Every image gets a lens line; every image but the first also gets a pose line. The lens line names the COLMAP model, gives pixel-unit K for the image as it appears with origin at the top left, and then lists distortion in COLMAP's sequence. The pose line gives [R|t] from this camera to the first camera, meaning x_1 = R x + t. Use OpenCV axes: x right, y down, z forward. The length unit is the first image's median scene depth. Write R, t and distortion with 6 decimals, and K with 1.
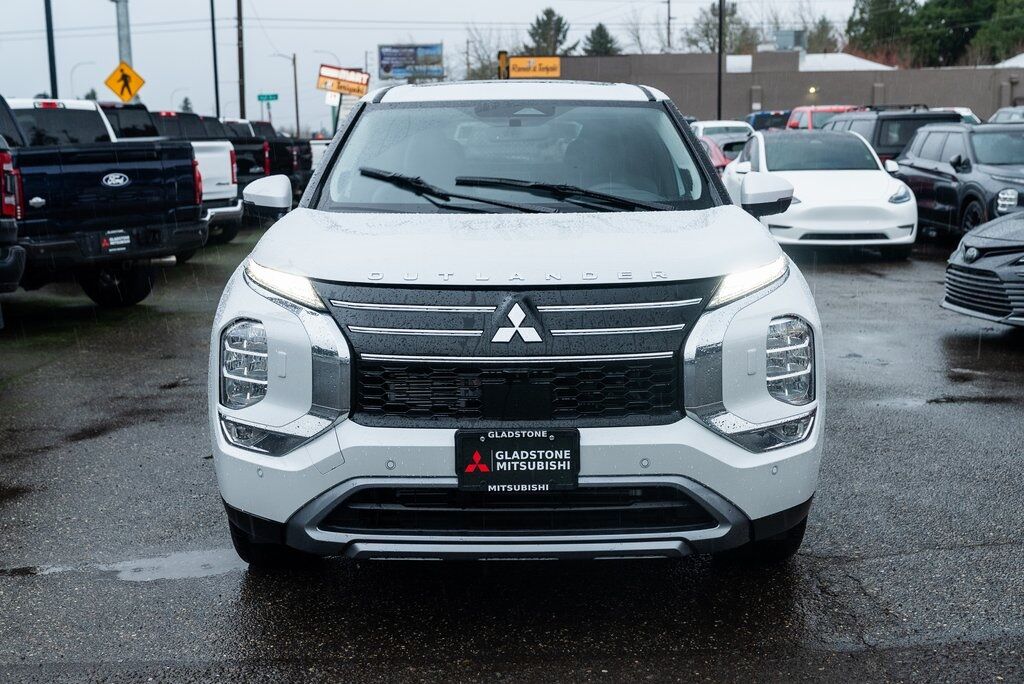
lens RADIAL K [[1231.8, 0, 510.5], [0, 1231.8, 347.1], [0, 0, 1]] dist [0.005426, 0.000000]
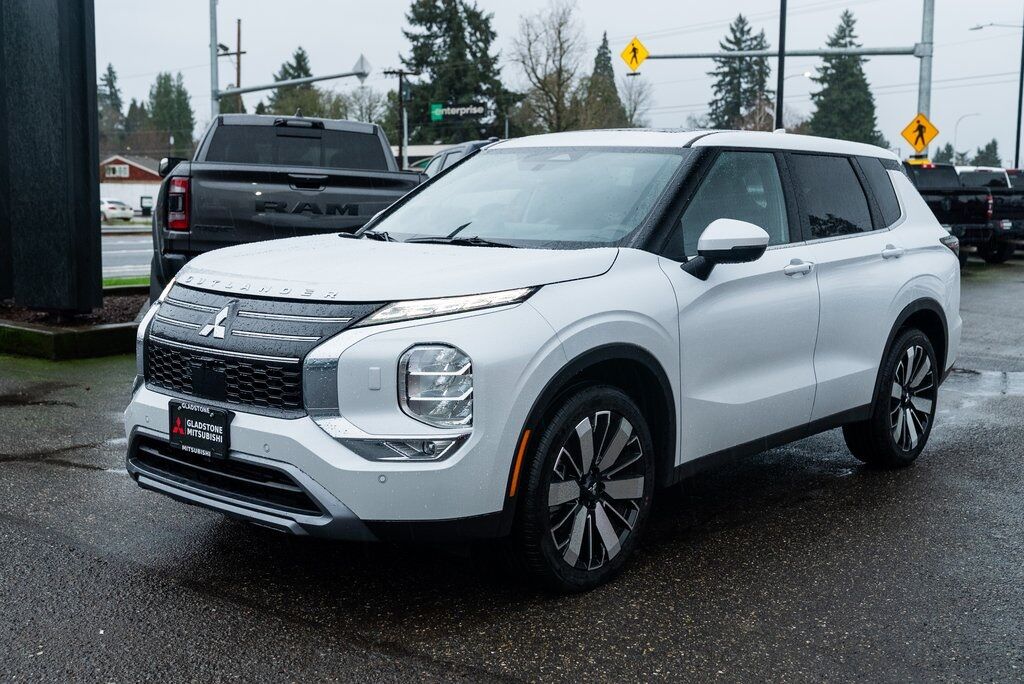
lens RADIAL K [[1162.7, 0, 513.9], [0, 1162.7, 337.6], [0, 0, 1]] dist [-0.010093, 0.000000]
pose [[0.773770, 0.102019, -0.625198, 0.966480], [-0.125153, 0.992113, 0.006997, -0.048819], [0.620981, 0.072831, 0.780435, 0.257450]]
